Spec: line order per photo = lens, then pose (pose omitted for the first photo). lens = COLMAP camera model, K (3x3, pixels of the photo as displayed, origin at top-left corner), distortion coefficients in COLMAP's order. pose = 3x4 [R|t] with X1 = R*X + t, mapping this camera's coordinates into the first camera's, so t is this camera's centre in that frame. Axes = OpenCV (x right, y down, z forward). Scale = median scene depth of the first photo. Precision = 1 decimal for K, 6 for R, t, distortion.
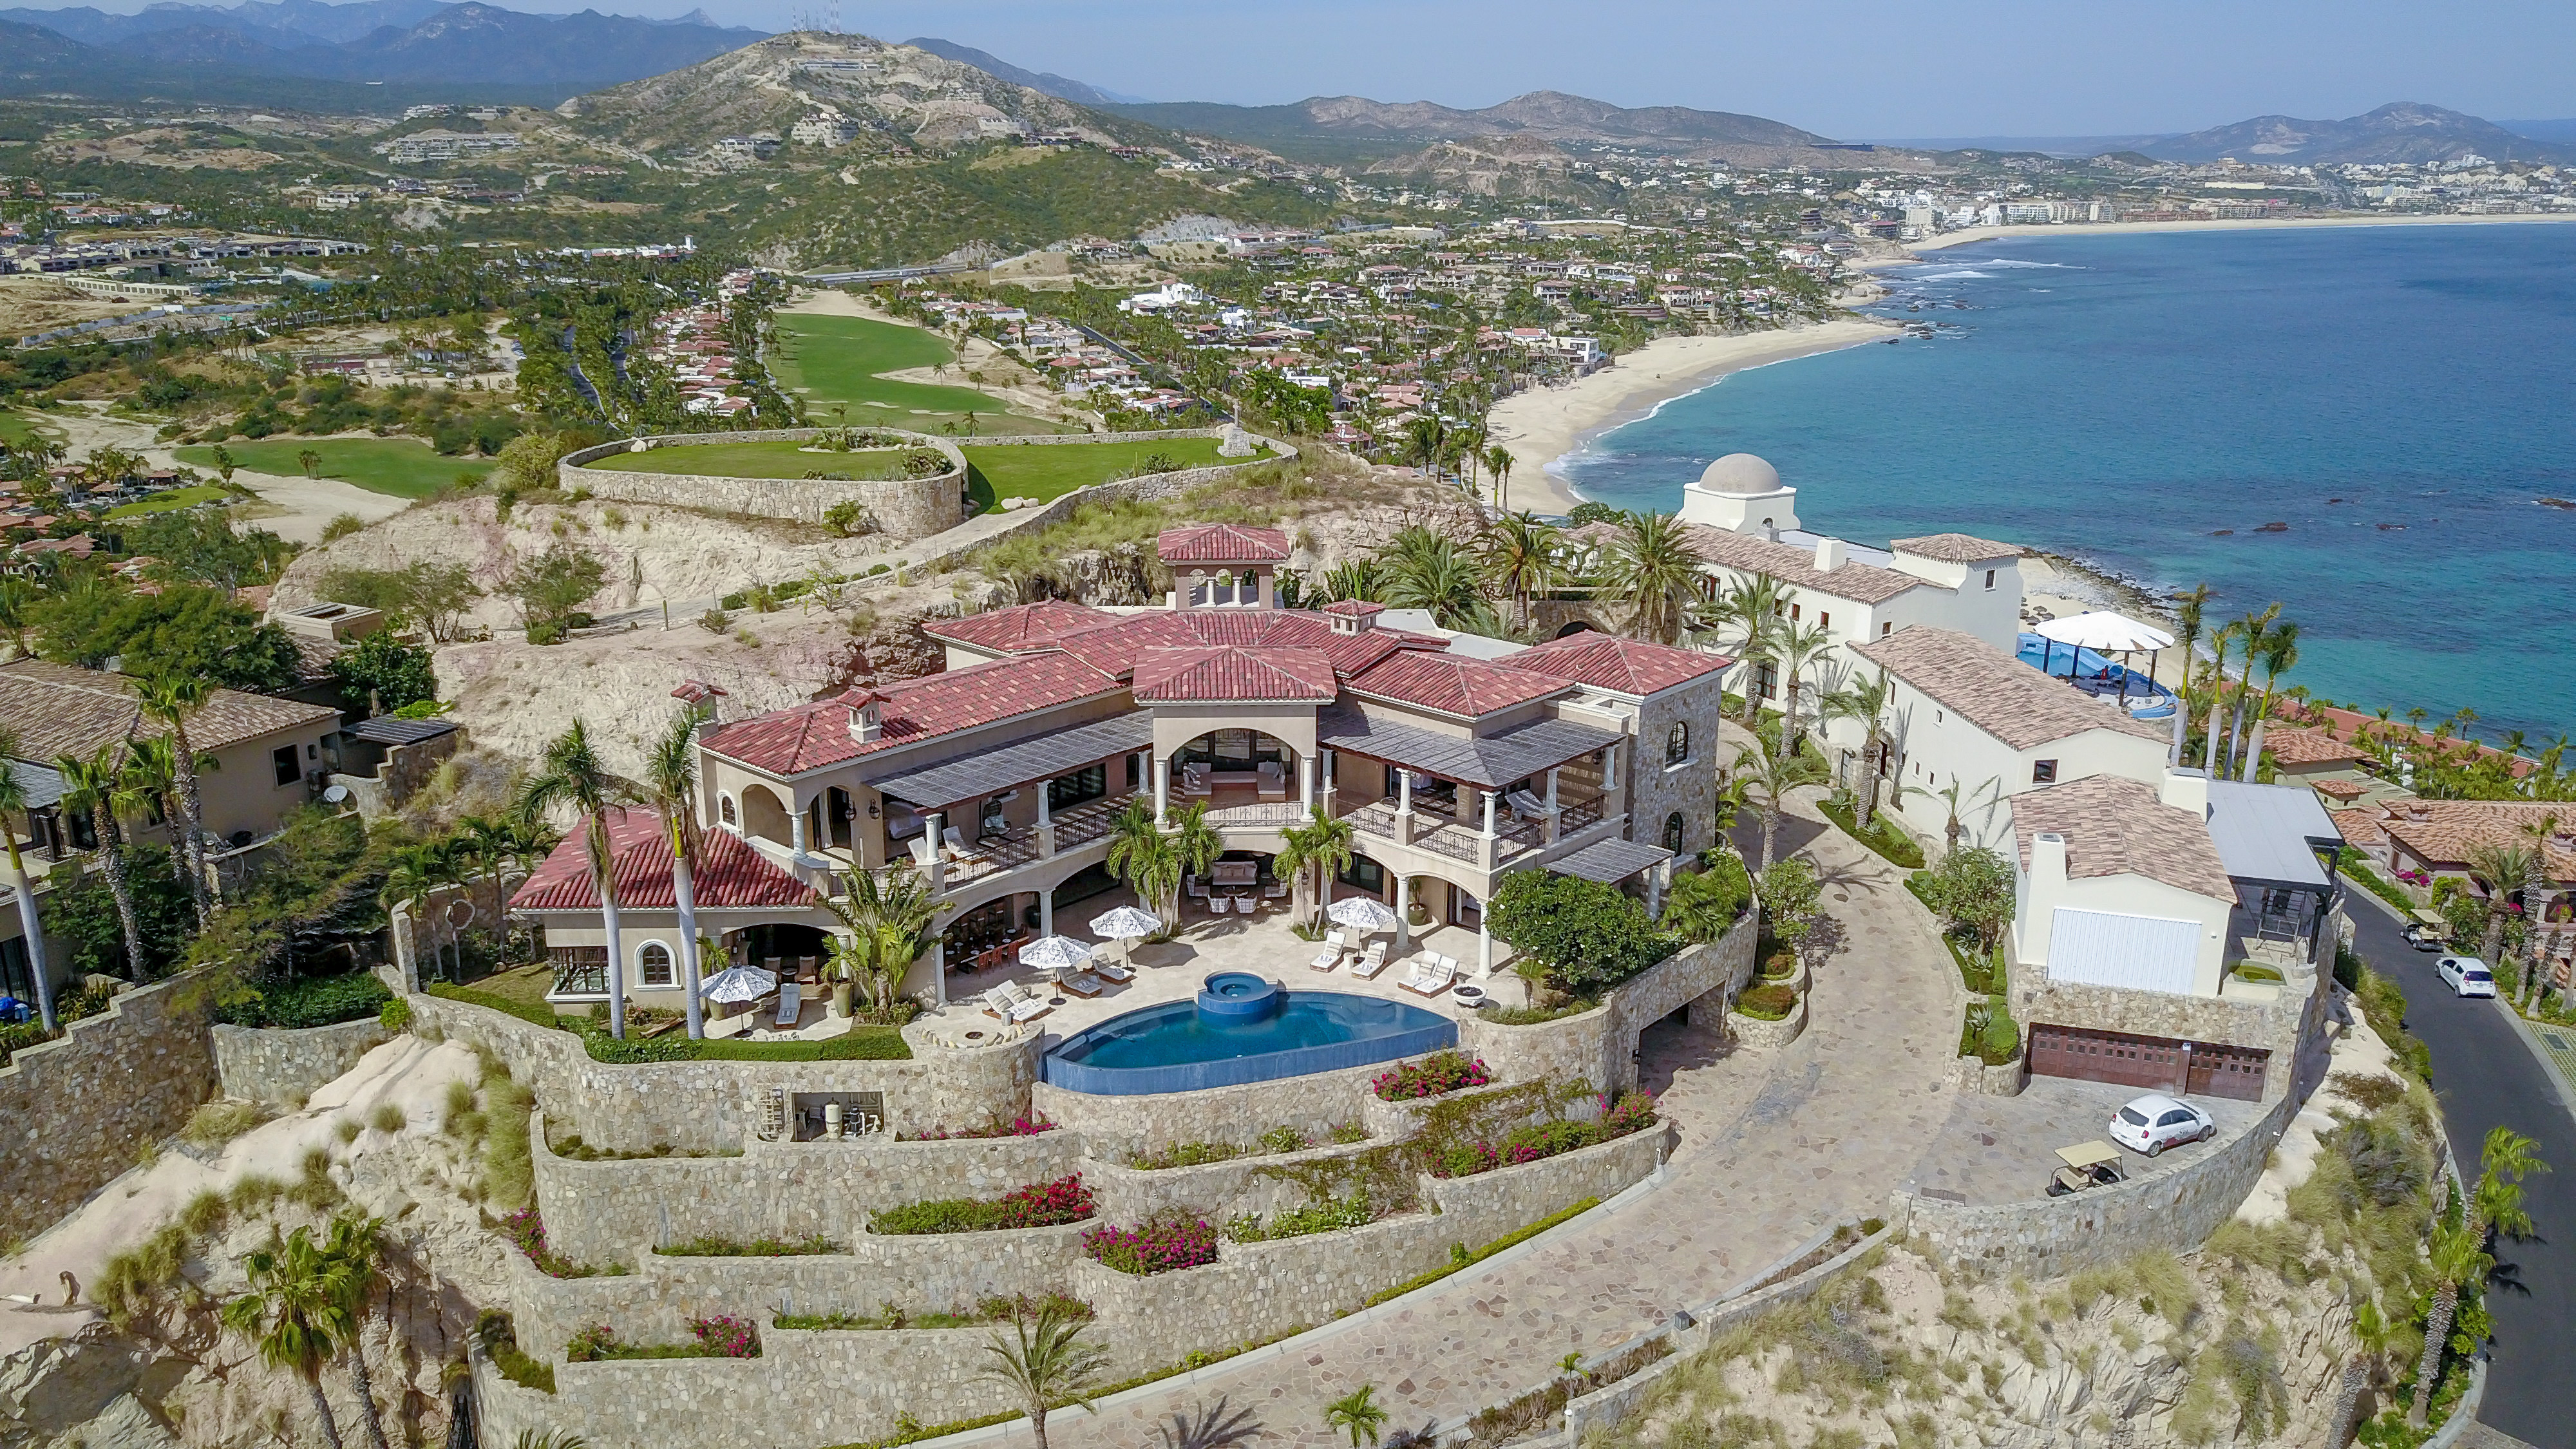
lens RADIAL K [[1986.9, 0, 1281.5], [0, 1986.9, 732.6], [0, 0, 1]] dist [-0.005518, 0.016332]
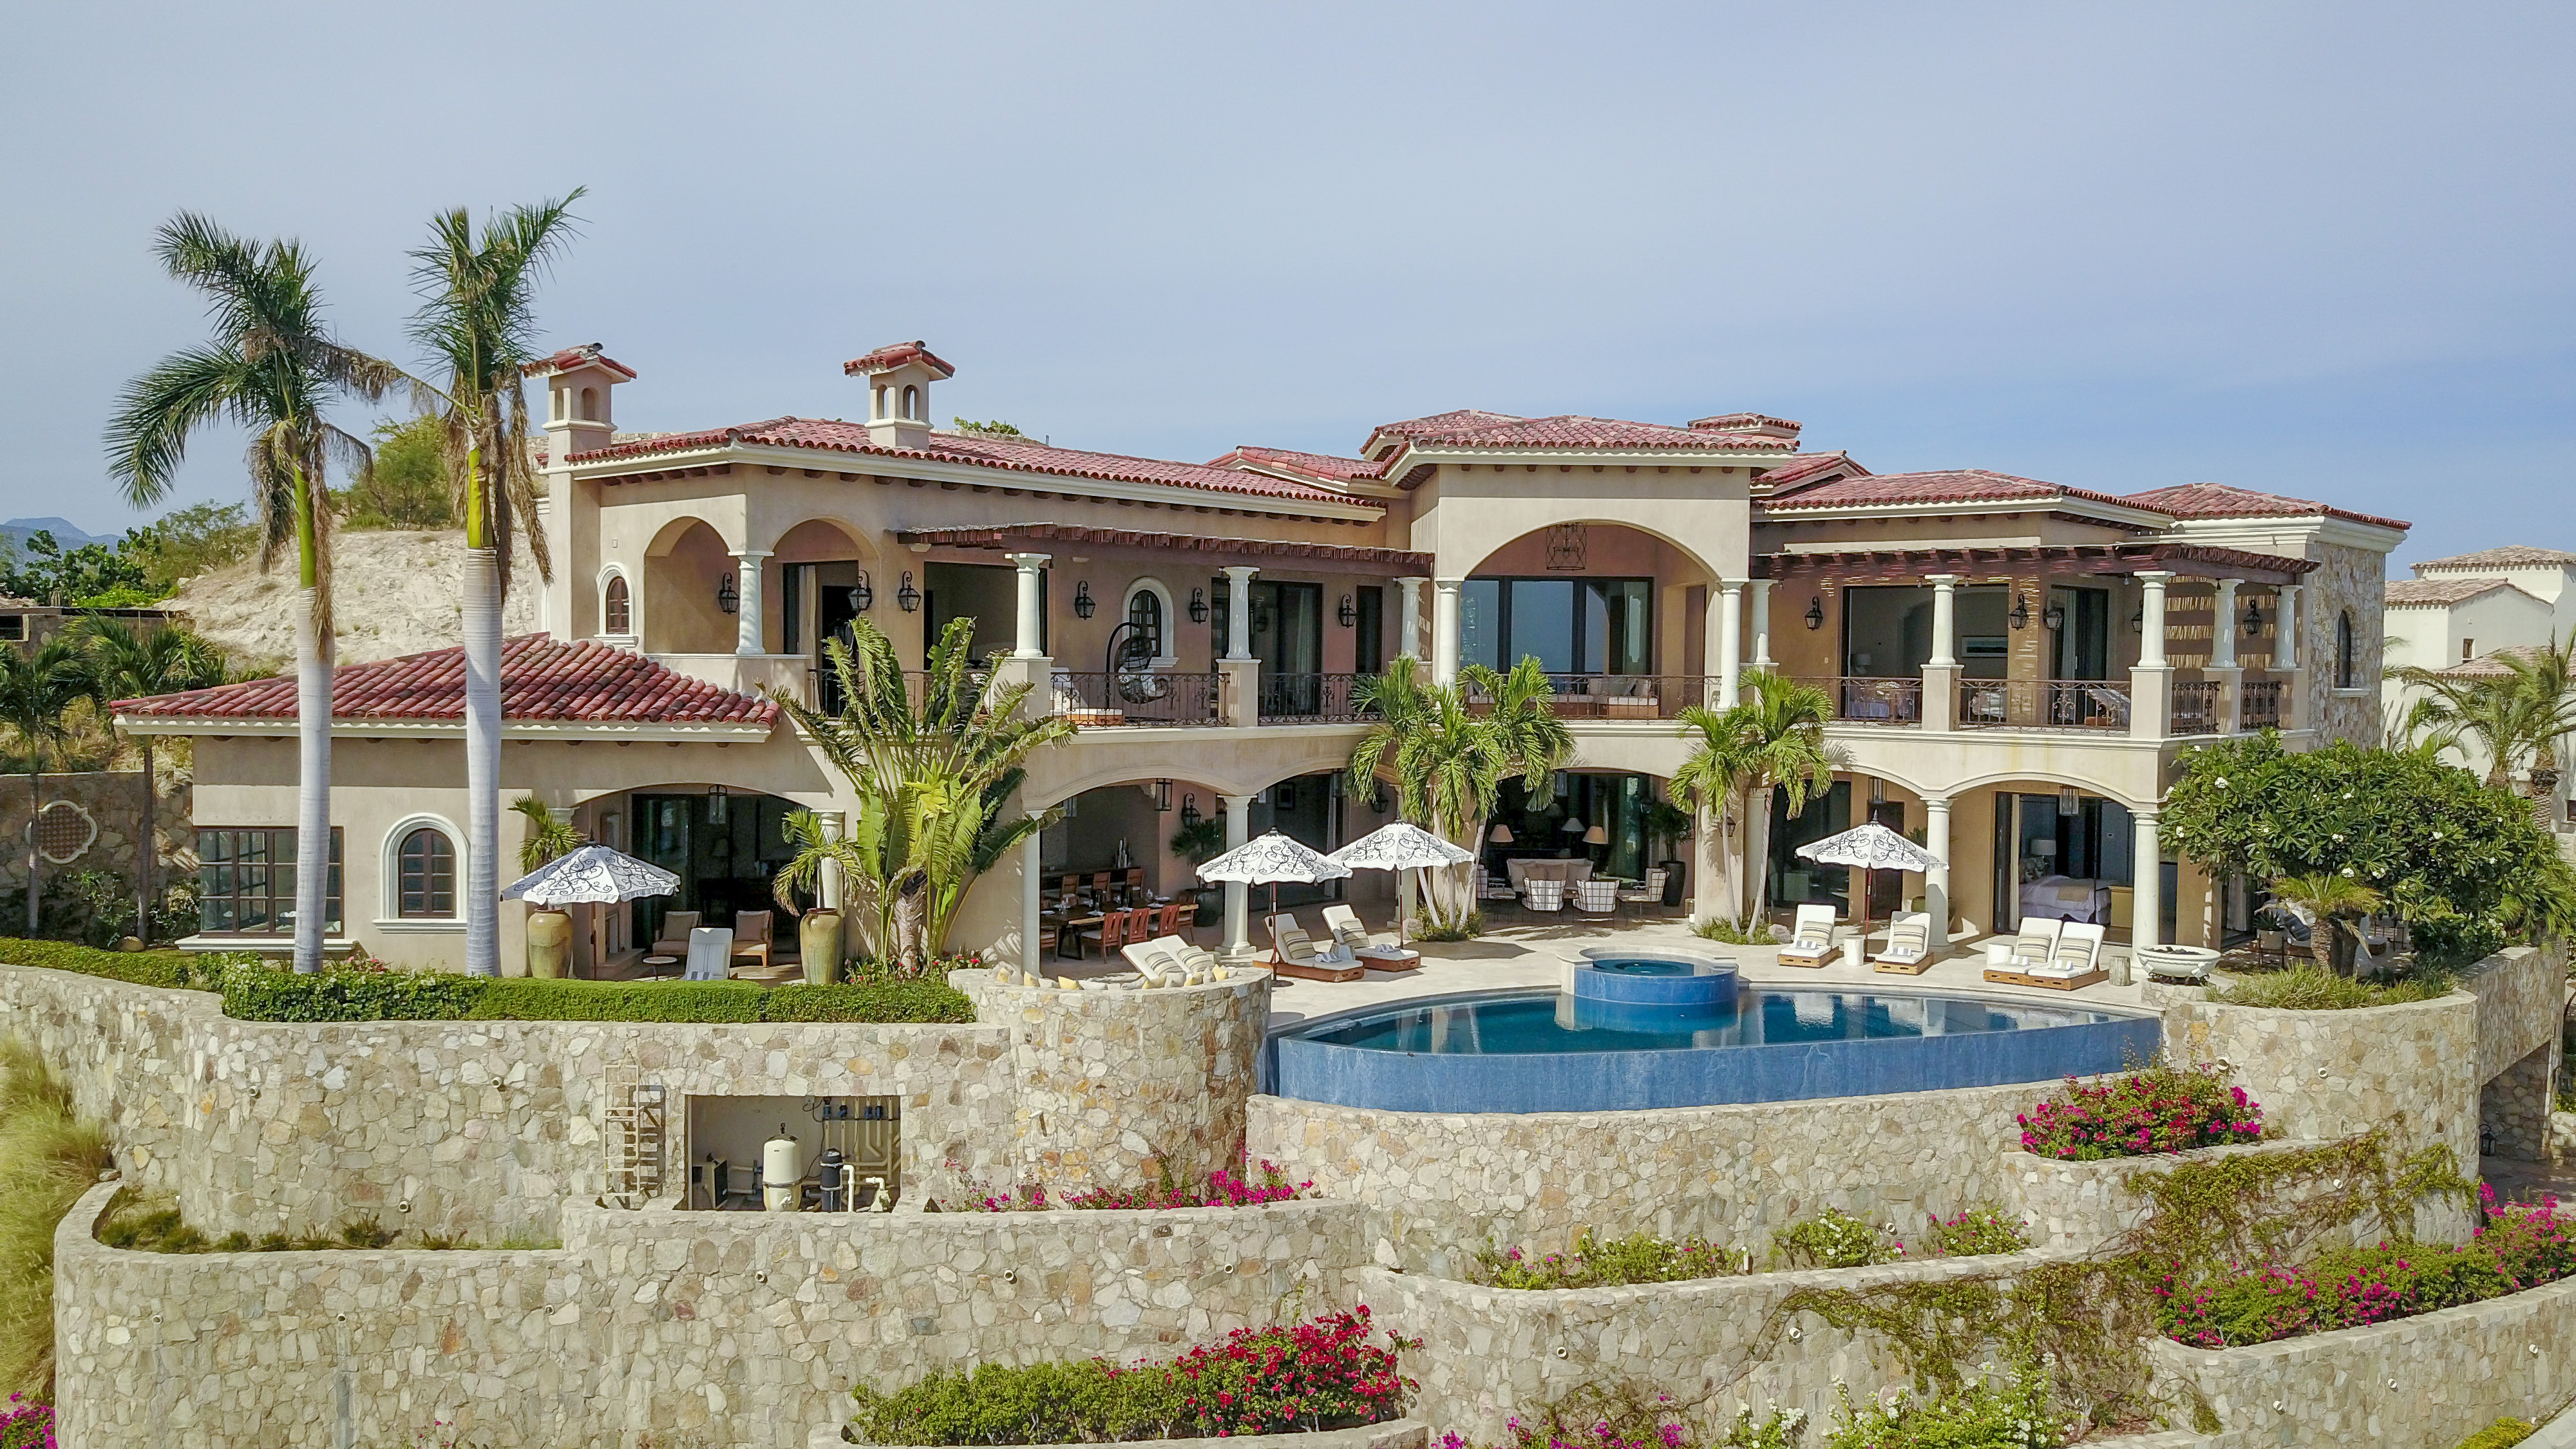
lens RADIAL K [[1986.9, 0, 1281.5], [0, 1986.9, 732.6], [0, 0, 1]] dist [-0.005518, 0.016332]
pose [[0.999966, 0.005468, -0.006186, -0.103766], [-0.006850, 0.967762, -0.251772, 0.186707], [0.004610, 0.251806, 0.967767, 0.504478]]
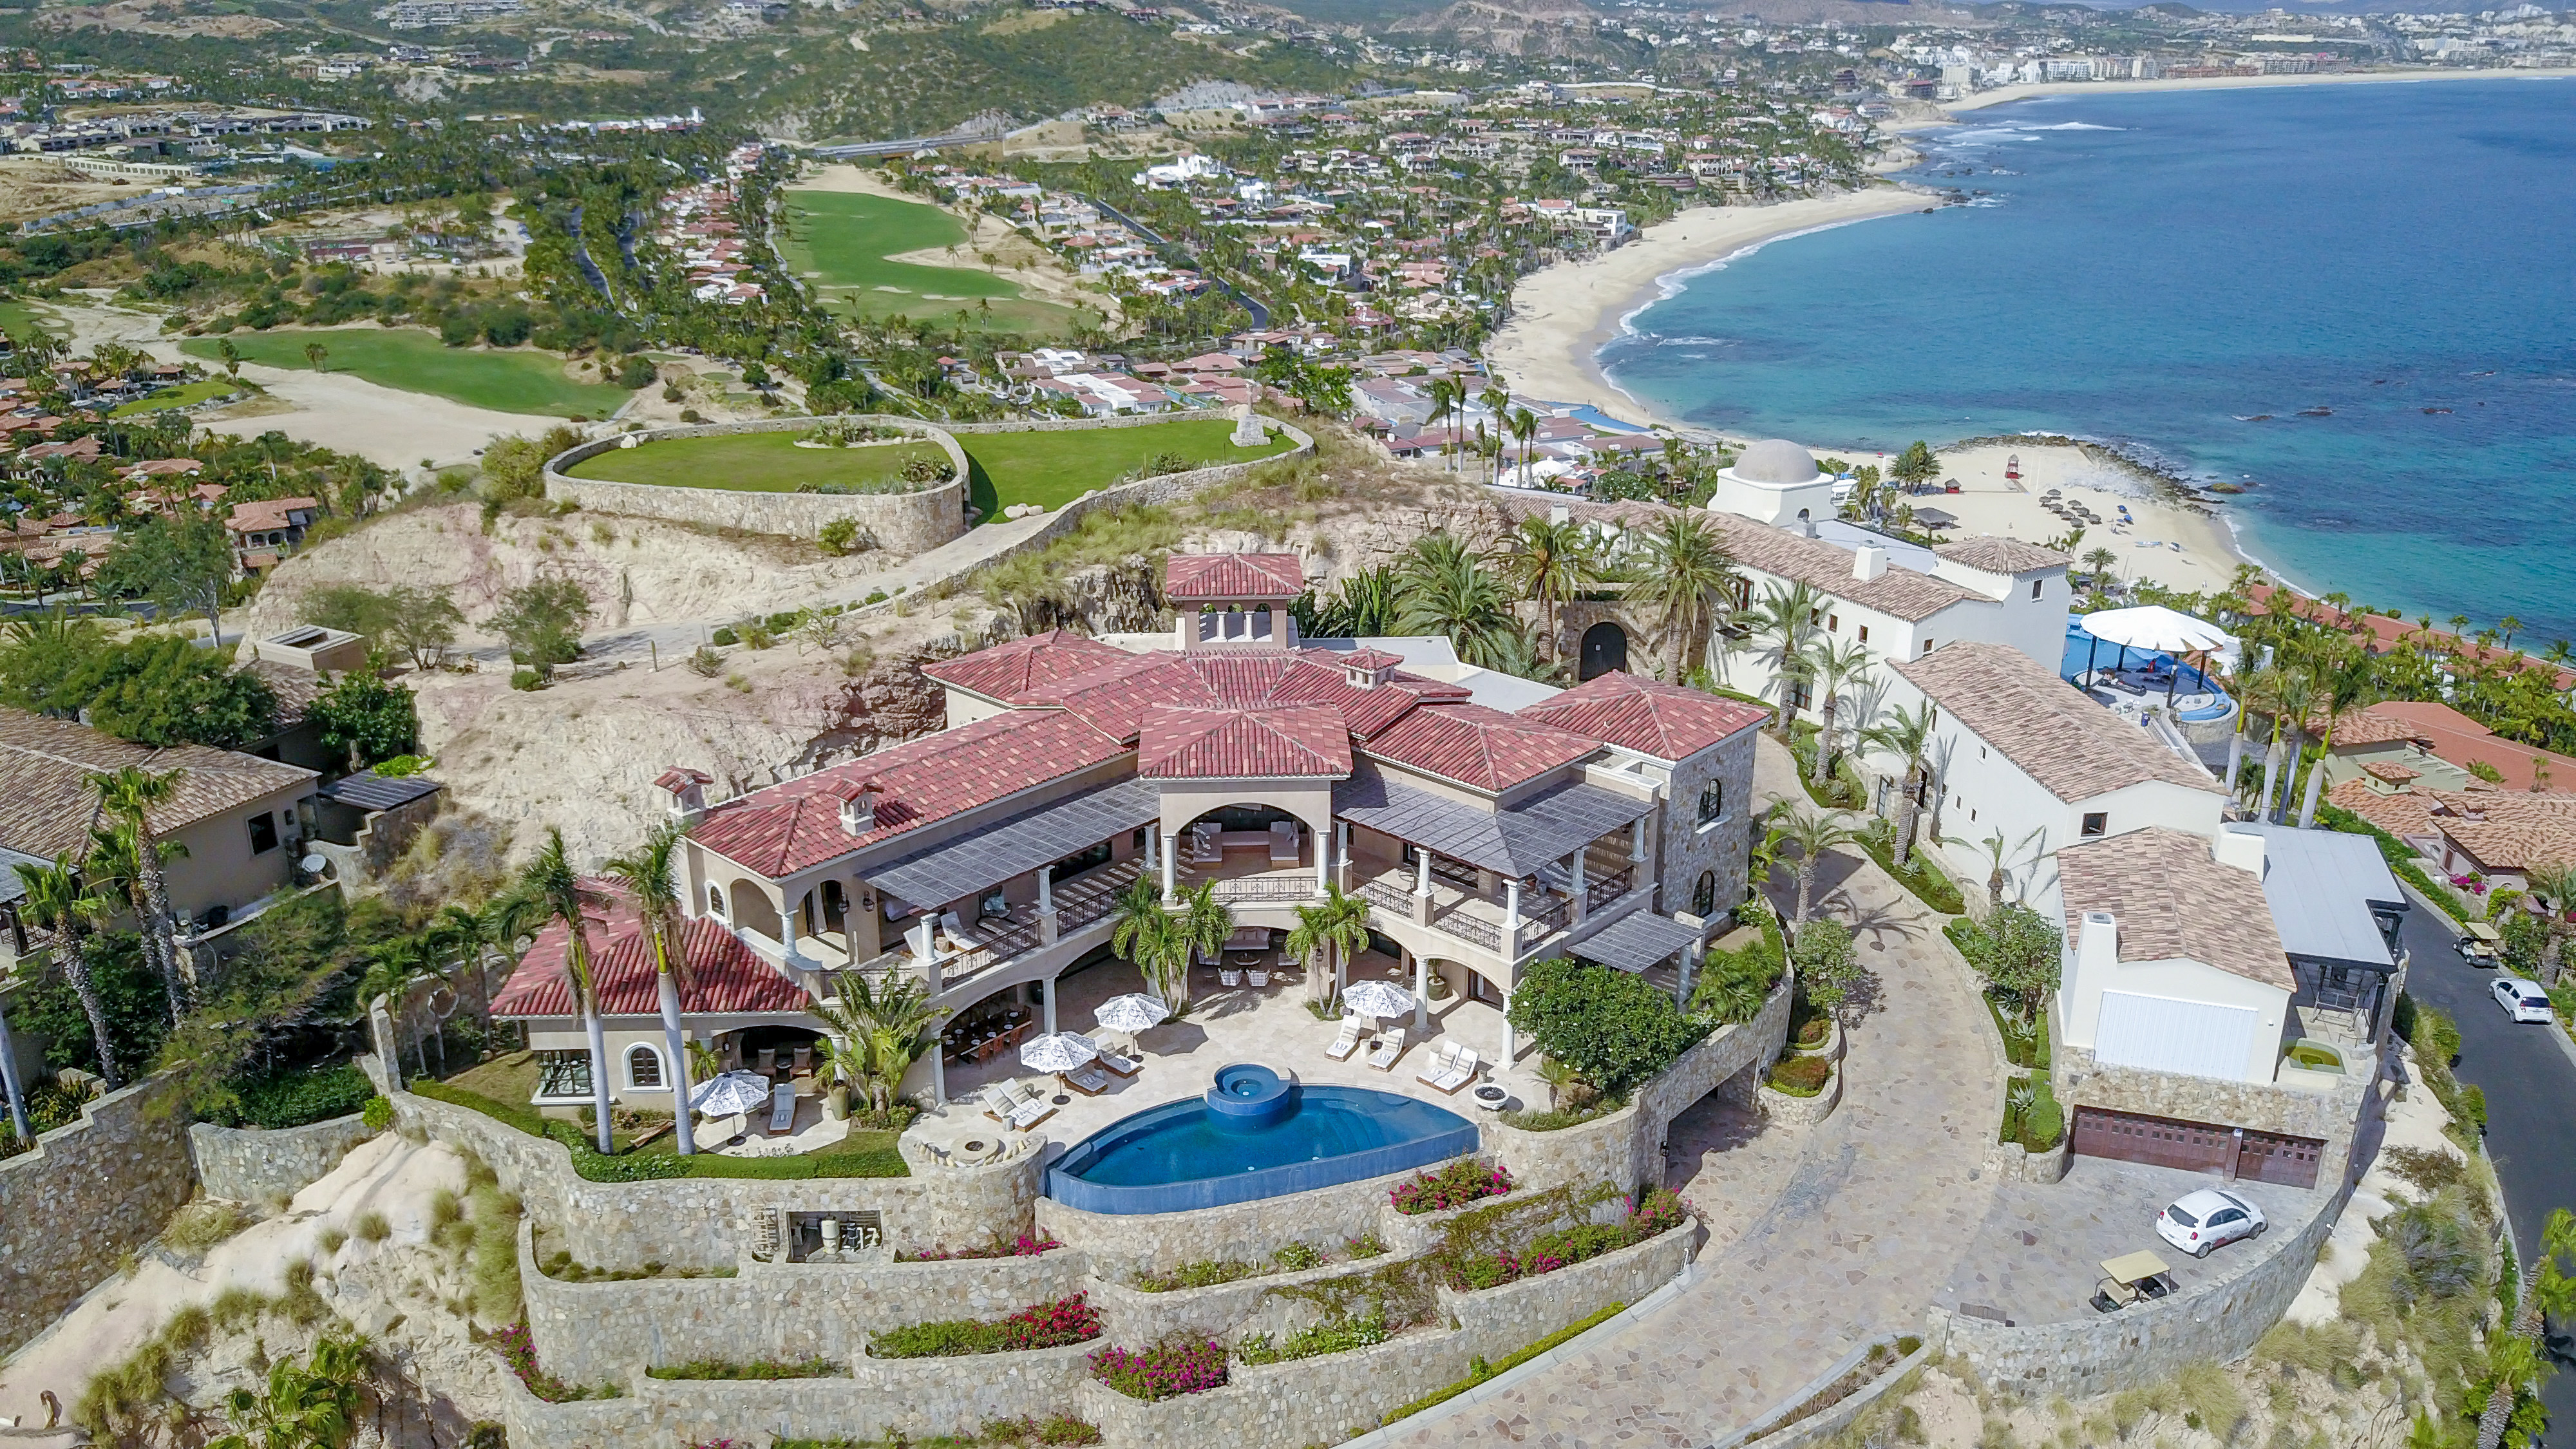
lens RADIAL K [[1994.2, 0, 1281.7], [0, 1994.2, 730.6], [0, 0, 1]] dist [-0.010969, 0.020574]
pose [[0.999940, -0.002420, -0.010684, 0.004174], [0.003107, 0.997897, 0.064746, -0.099791], [0.010505, -0.064775, 0.997845, 0.047145]]
